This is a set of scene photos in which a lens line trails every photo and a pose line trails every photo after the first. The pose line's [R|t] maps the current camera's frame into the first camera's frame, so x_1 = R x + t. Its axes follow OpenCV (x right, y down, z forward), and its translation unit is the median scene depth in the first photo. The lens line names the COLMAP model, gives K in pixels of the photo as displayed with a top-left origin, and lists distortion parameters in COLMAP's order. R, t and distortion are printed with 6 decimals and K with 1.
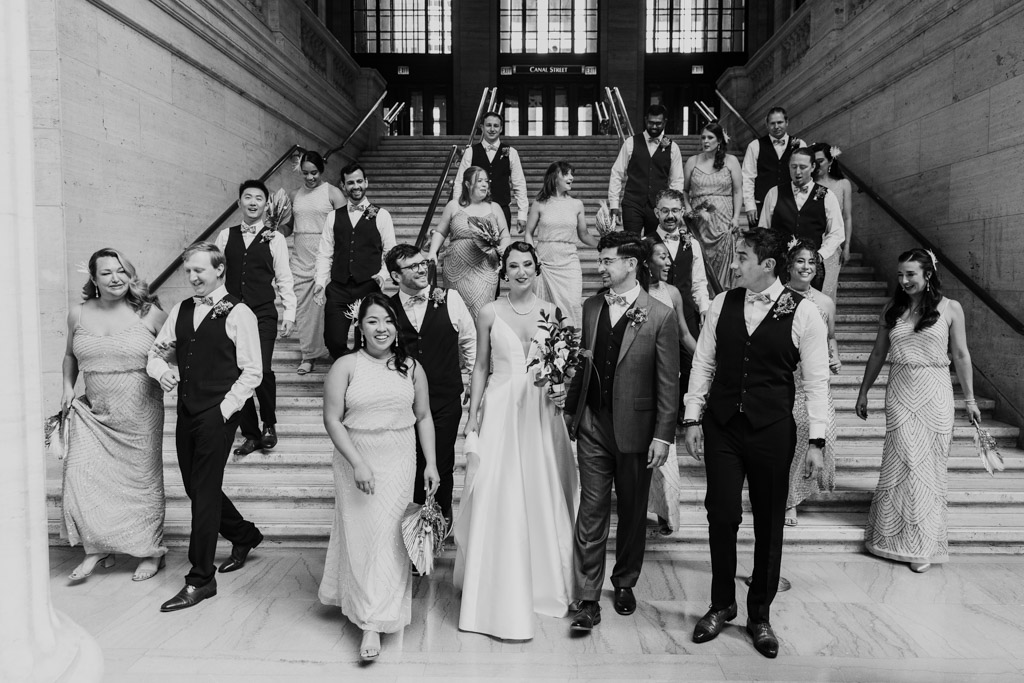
lens RADIAL K [[827.3, 0, 512.0], [0, 827.3, 341.5], [0, 0, 1]] dist [0.003025, 0.000230]
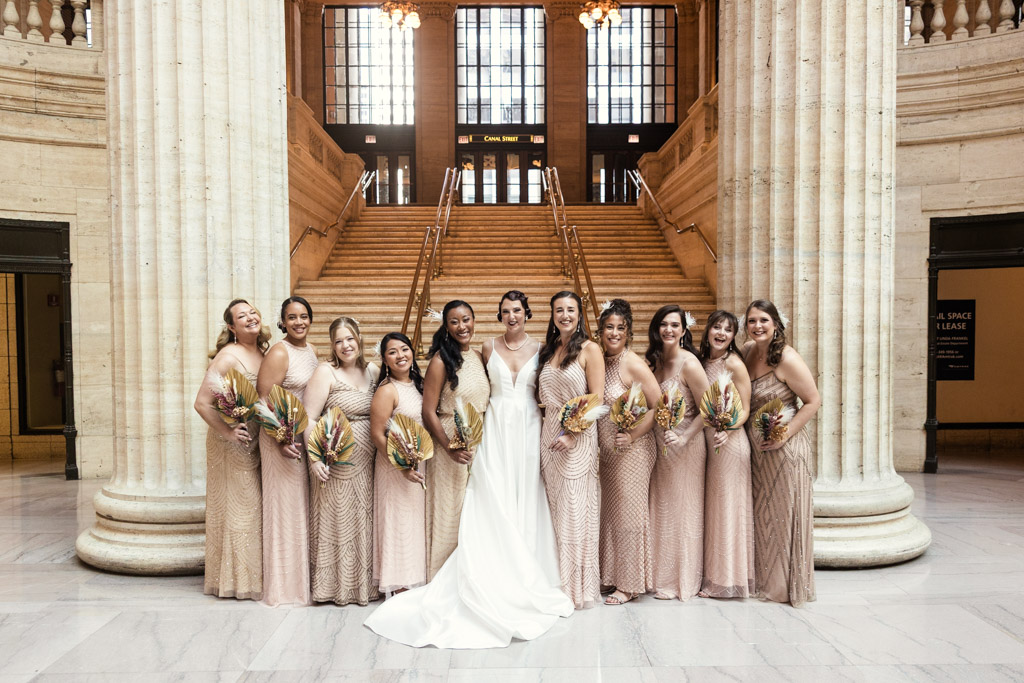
lens RADIAL K [[827.3, 0, 512.0], [0, 827.3, 341.5], [0, 0, 1]] dist [0.003025, 0.000230]
pose [[0.998643, -0.008829, 0.051326, -0.001370], [0.011705, 0.998362, -0.056010, 0.010604], [-0.050748, 0.056534, 0.997110, -0.132598]]
